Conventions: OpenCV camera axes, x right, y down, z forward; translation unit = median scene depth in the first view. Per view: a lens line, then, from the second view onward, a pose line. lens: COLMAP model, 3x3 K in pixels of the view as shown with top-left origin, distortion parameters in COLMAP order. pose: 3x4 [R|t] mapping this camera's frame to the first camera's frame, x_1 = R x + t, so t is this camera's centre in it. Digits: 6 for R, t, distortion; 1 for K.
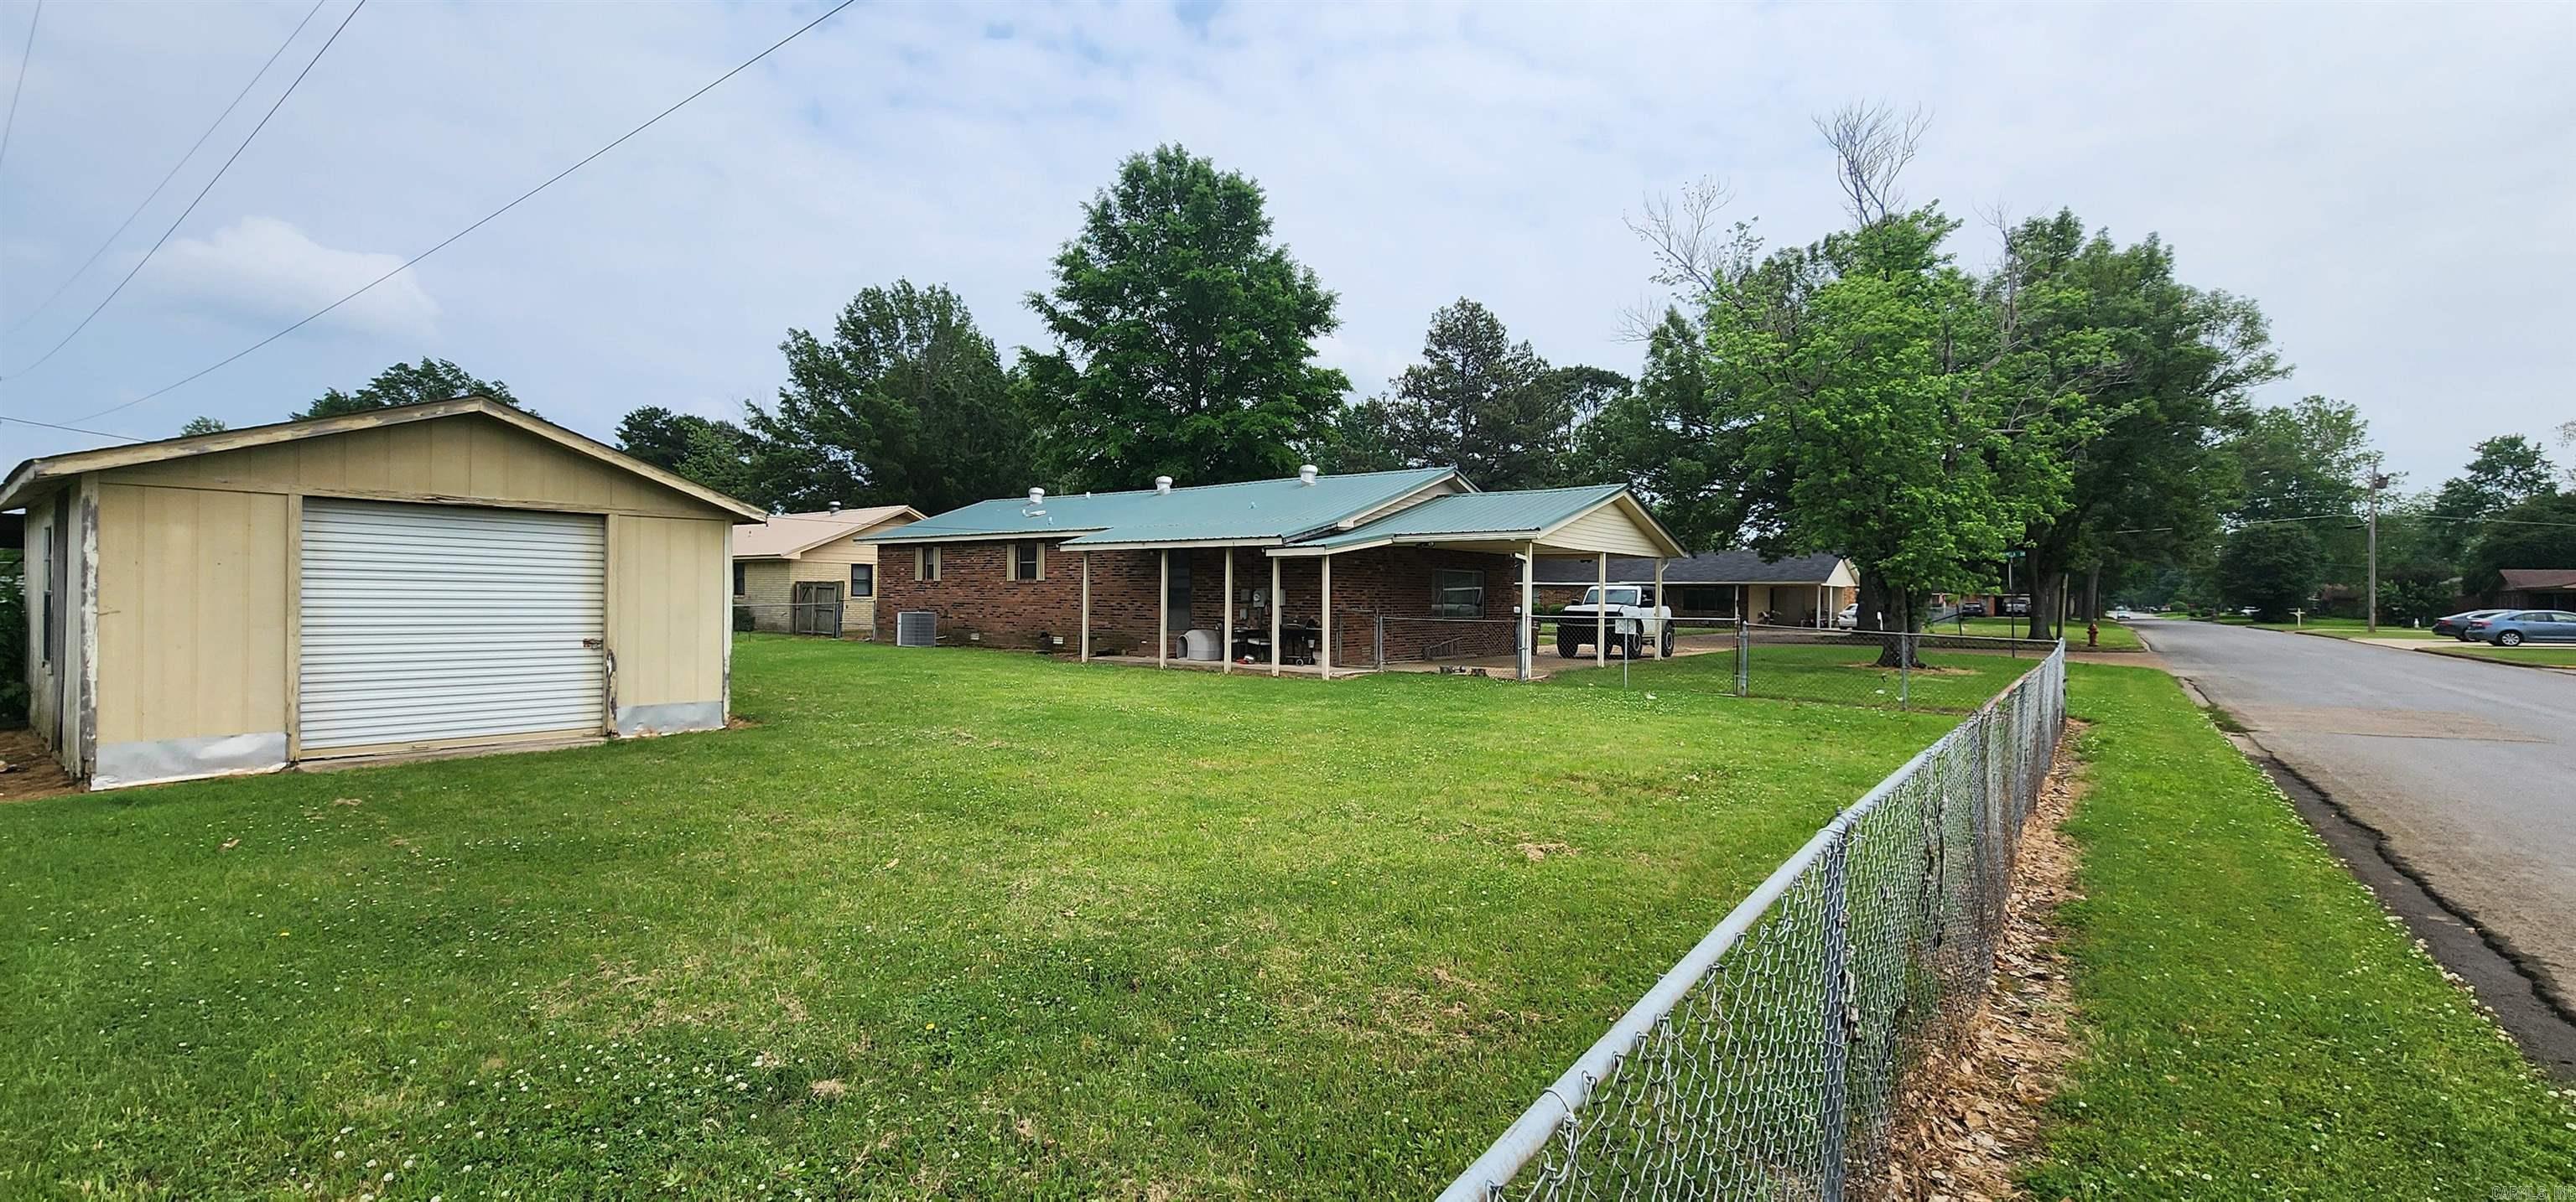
lens RADIAL K [[1050.3, 0, 1288.0], [0, 1050.3, 601.0], [0, 0, 1]] dist [-0.002843, -0.000284]
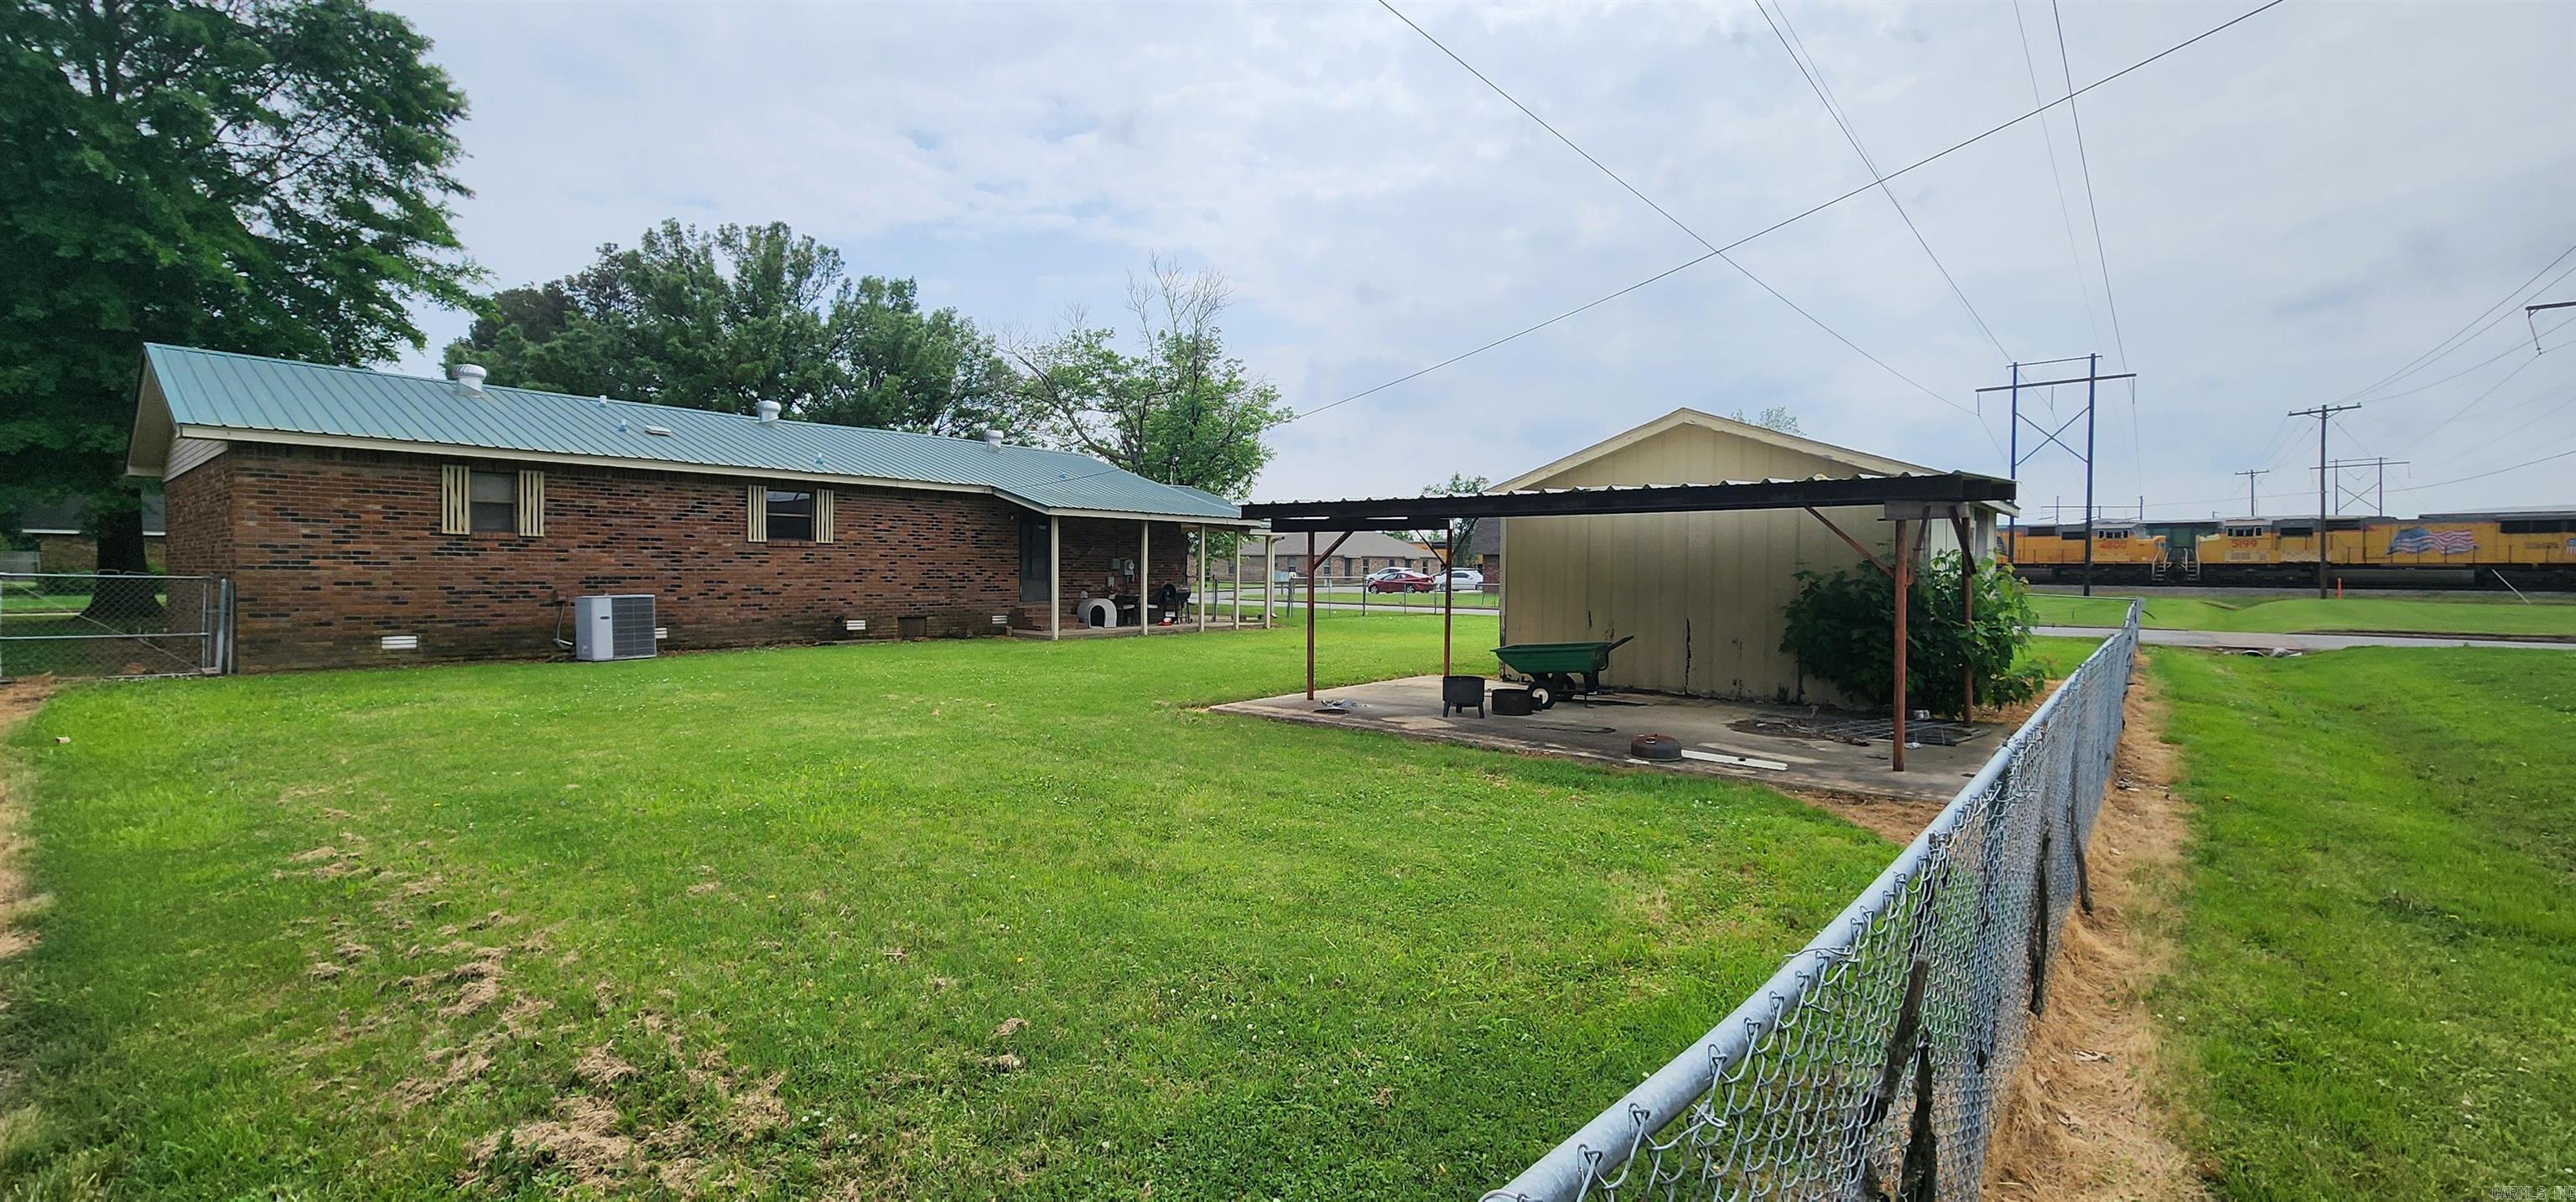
lens RADIAL K [[1050.3, 0, 1288.0], [0, 1050.3, 601.0], [0, 0, 1]] dist [-0.002843, -0.000284]
pose [[0.055956, -0.040083, 0.997628, -0.924002], [-0.003870, 0.999178, 0.040363, -0.009825], [-0.998426, -0.006119, 0.055755, 0.649697]]
